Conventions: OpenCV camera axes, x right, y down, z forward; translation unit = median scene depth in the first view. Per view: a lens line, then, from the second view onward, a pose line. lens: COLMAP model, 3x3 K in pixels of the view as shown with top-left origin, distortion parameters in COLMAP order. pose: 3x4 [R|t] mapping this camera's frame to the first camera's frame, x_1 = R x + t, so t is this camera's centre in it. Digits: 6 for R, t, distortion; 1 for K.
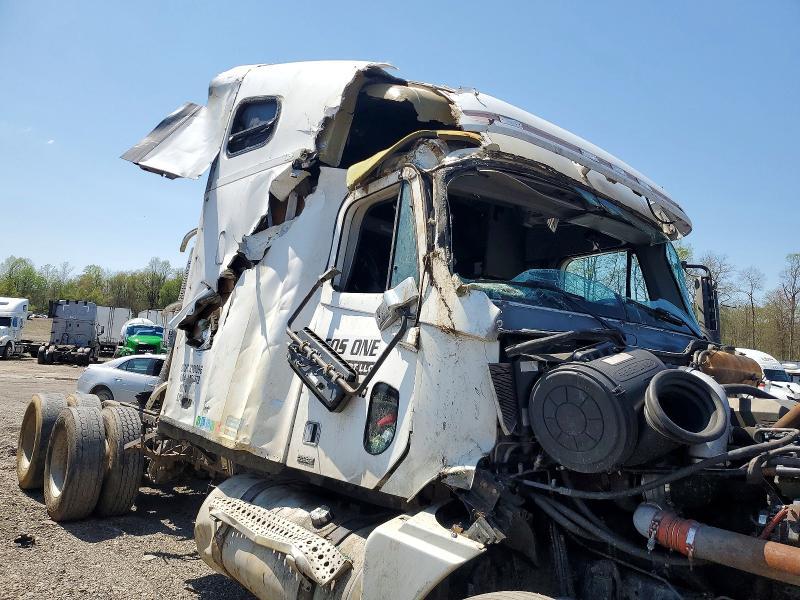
lens RADIAL K [[637.0, 0, 398.8], [0, 637.0, 326.2], [0, 0, 1]] dist [0.051967, -0.050893]
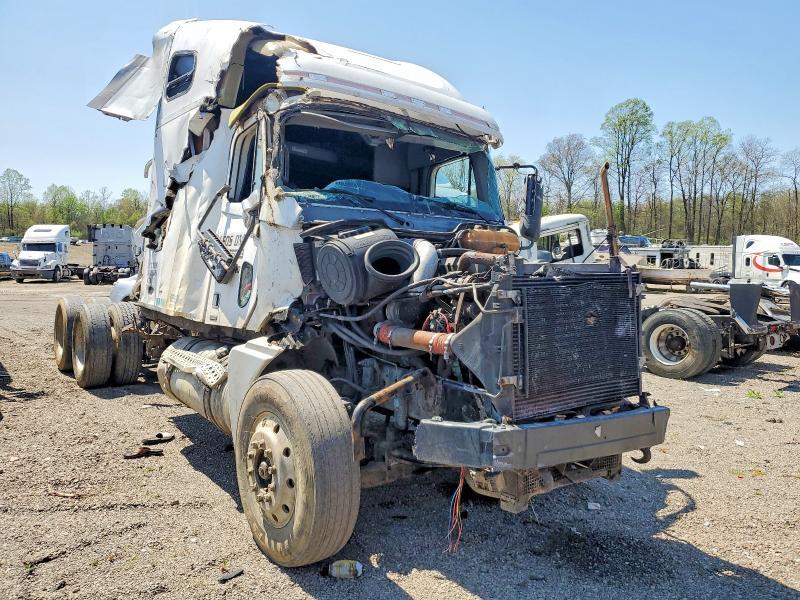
lens RADIAL K [[637.0, 0, 398.8], [0, 637.0, 326.2], [0, 0, 1]] dist [0.051967, -0.050893]
pose [[0.996466, -0.044803, -0.071047, 0.326017], [0.054408, 0.988713, 0.139596, 0.035303], [0.063991, -0.142968, 0.987656, -0.378102]]
